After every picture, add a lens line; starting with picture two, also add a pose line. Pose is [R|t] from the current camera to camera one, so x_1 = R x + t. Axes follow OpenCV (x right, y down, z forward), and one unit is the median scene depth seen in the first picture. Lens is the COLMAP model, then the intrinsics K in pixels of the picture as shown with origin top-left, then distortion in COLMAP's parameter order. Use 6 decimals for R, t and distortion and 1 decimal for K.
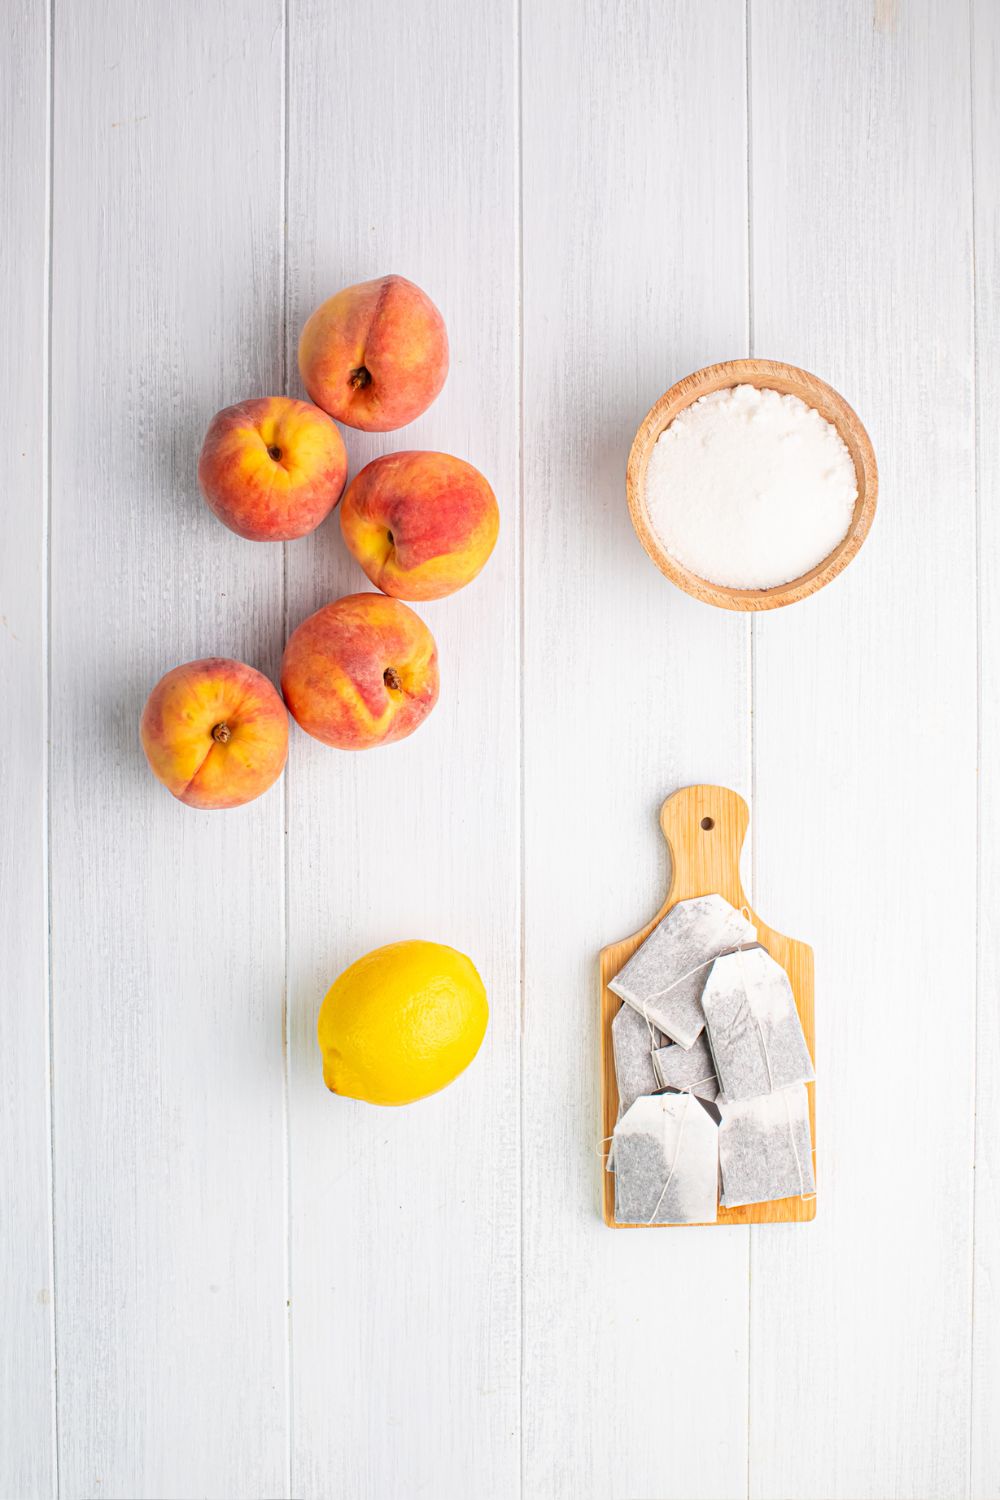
lens RADIAL K [[2284.0, 0, 506.4], [0, 2284.0, 748.3], [0, 0, 1]] dist [-0.186709, 0.000000]
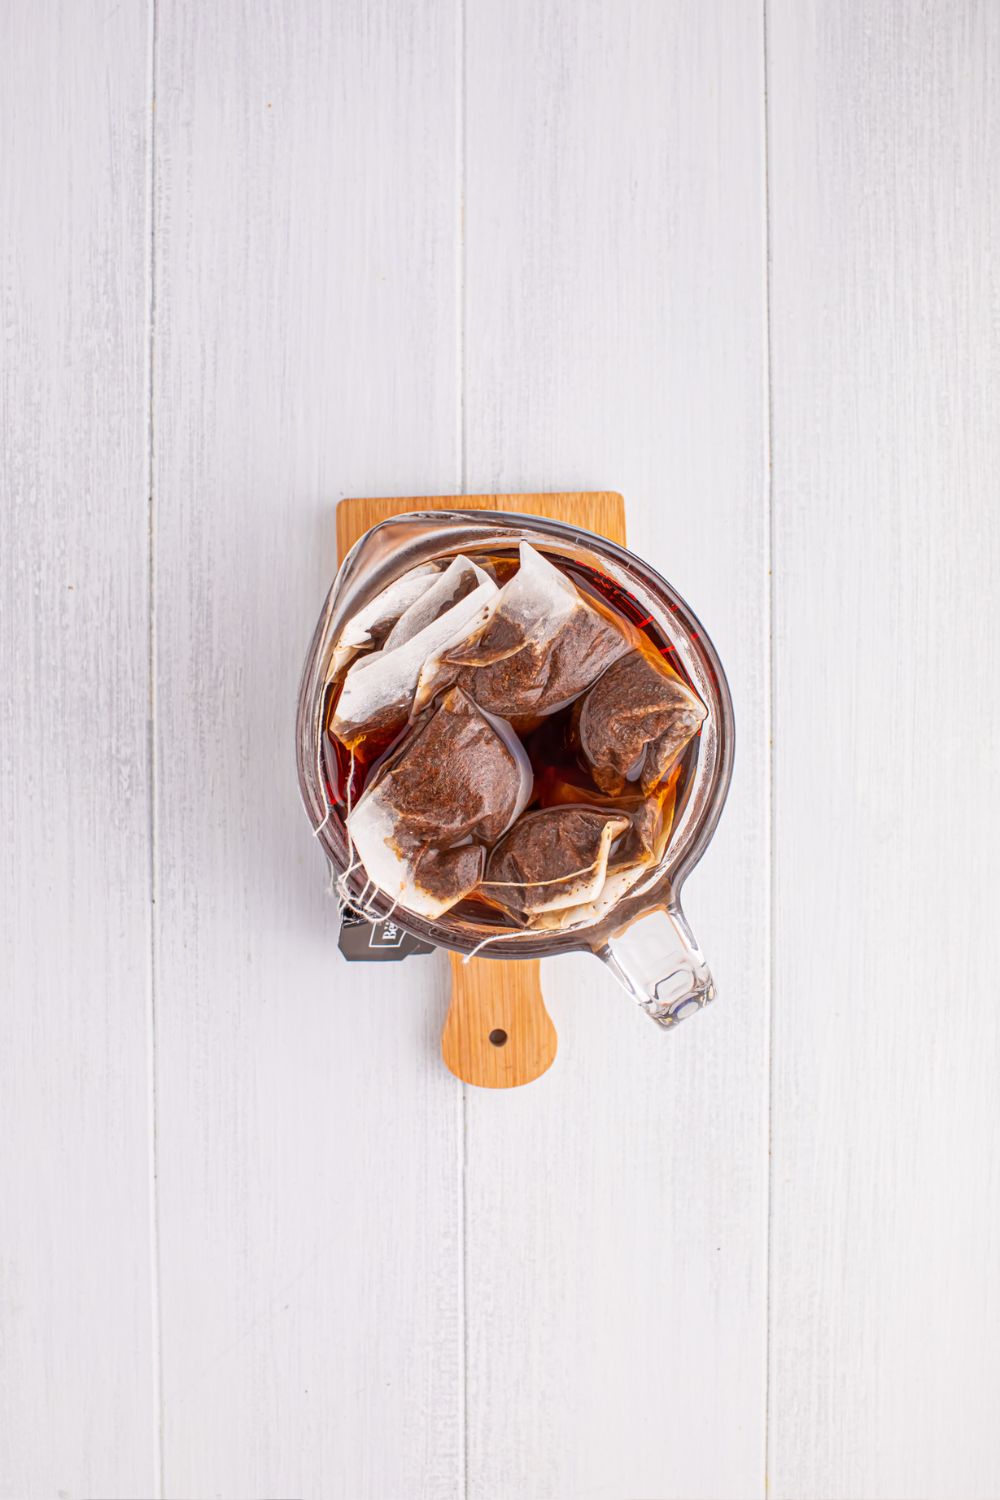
lens RADIAL K [[2284.0, 0, 493.5], [0, 2284.0, 751.6], [0, 0, 1]] dist [-0.186709, 0.000000]
pose [[0.999424, -0.001158, 0.033914, -0.009289], [0.001490, 0.999951, -0.009757, -0.005412], [-0.033901, 0.009802, 0.999377, 0.244576]]
